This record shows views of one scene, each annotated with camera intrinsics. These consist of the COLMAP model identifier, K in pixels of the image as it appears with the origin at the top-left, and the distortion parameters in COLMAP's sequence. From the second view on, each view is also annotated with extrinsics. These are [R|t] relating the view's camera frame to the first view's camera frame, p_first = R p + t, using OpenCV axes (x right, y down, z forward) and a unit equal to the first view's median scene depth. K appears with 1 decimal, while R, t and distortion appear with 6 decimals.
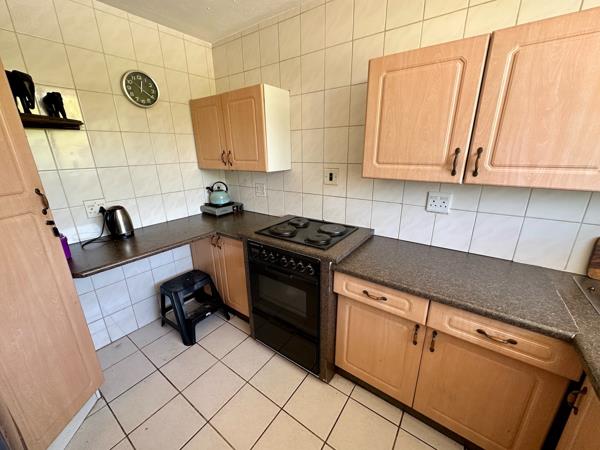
lens RADIAL K [[237.5, 0, 300.1], [0, 237.5, 224.9], [0, 0, 1]] dist [-0.002683, -0.000015]
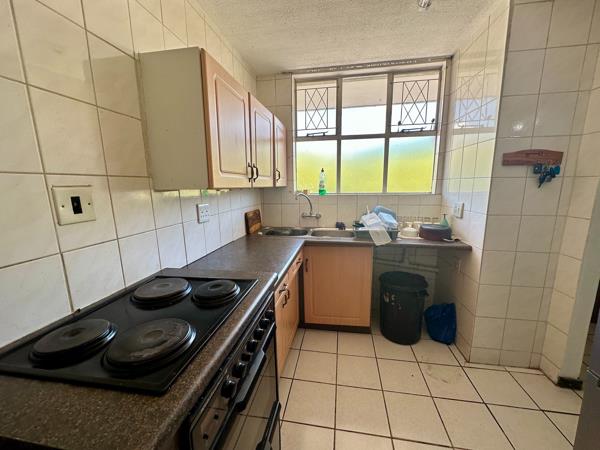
lens RADIAL K [[237.5, 0, 300.8], [0, 237.5, 225.9], [0, 0, 1]] dist [-0.002683, -0.000015]
pose [[-0.441013, -0.136346, 0.887084, -0.461661], [0.284422, 0.916217, 0.282224, -0.175182], [-0.851241, 0.376770, -0.365284, 0.832158]]
